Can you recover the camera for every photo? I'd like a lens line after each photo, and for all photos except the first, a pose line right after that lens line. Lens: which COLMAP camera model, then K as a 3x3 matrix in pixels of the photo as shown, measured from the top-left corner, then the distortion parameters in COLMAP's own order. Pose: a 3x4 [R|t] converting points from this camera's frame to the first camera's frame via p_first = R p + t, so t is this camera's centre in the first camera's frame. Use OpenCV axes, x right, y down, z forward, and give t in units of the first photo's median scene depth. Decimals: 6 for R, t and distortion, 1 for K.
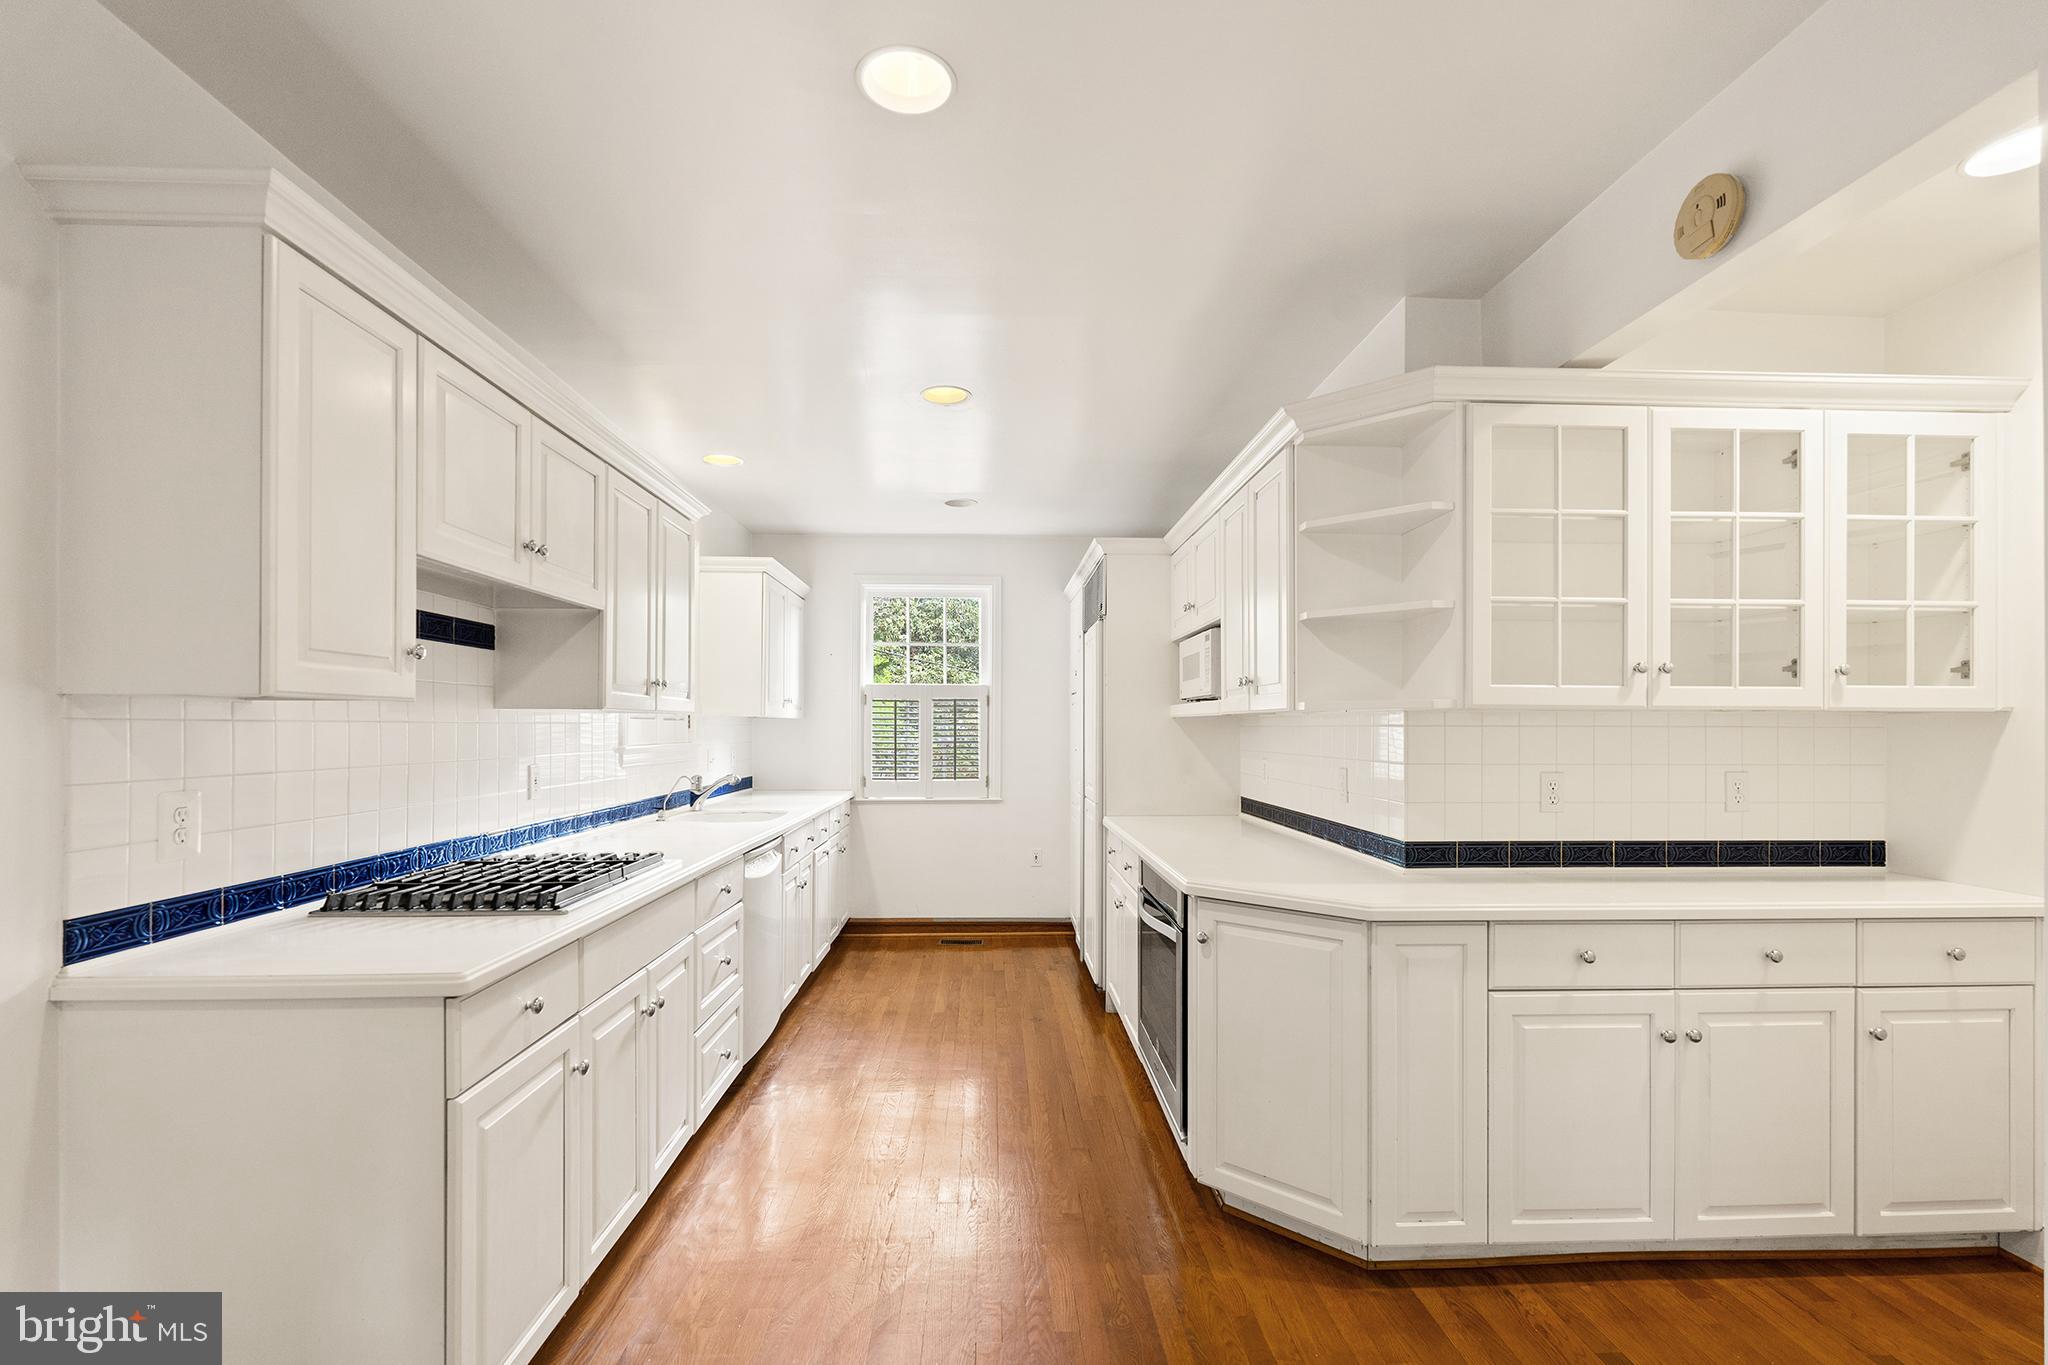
lens RADIAL K [[906.9, 0, 1036.4], [0, 906.9, 728.9], [0, 0, 1]] dist [-0.002489, -0.000139]
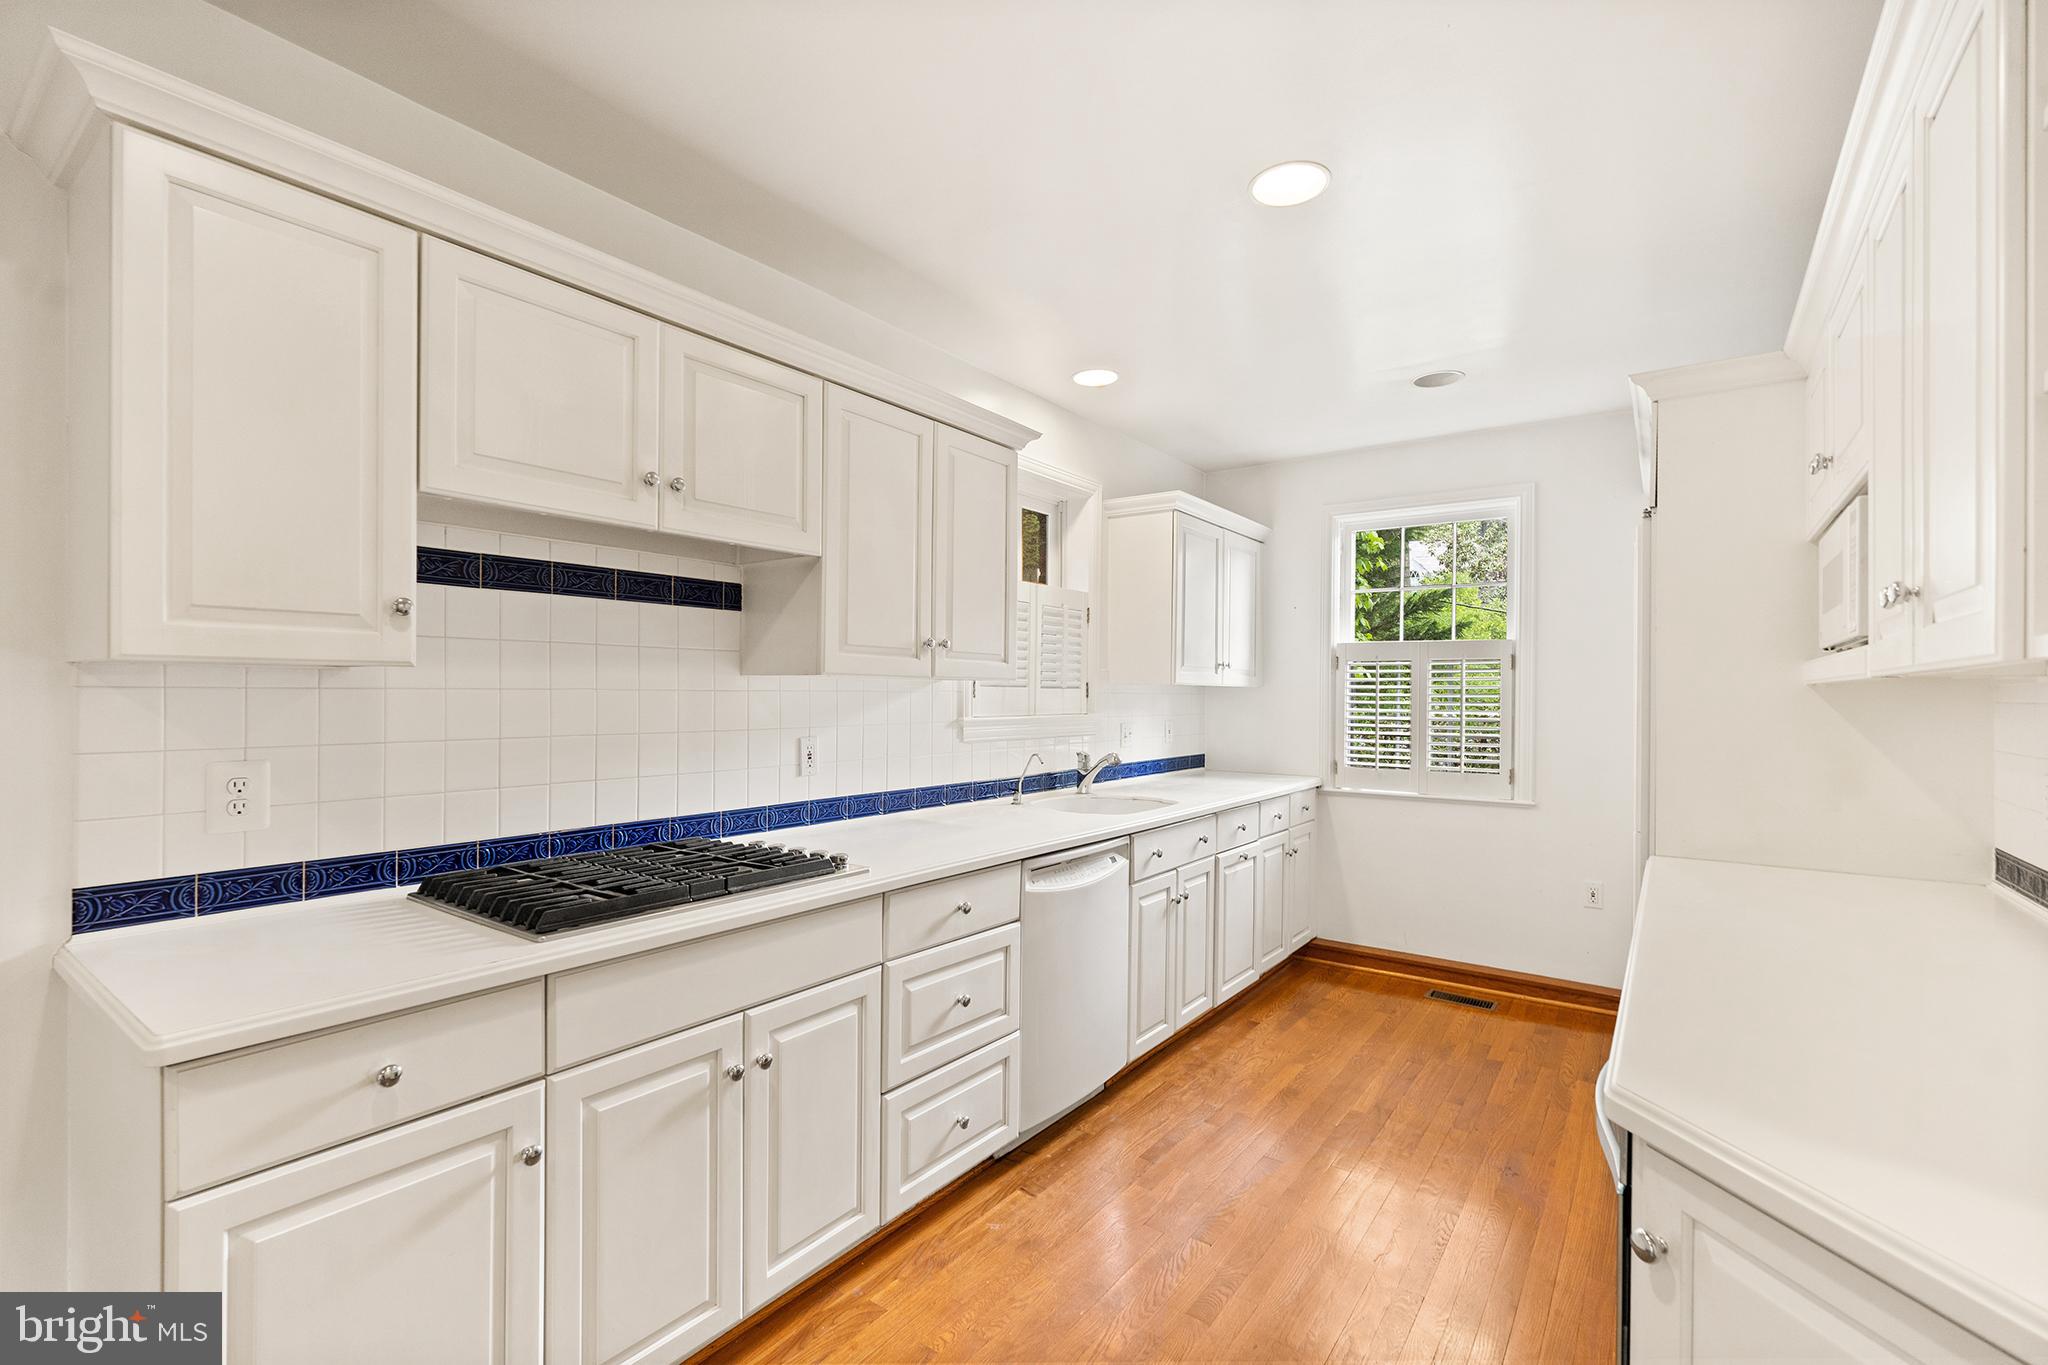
lens RADIAL K [[906.9, 0, 1012.9], [0, 906.9, 695.0], [0, 0, 1]] dist [-0.002489, -0.000139]
pose [[0.778101, 0.005185, -0.628117, 0.122444], [-0.006974, 0.999976, -0.000384, -0.003027], [0.628100, 0.004679, 0.778118, 0.301029]]
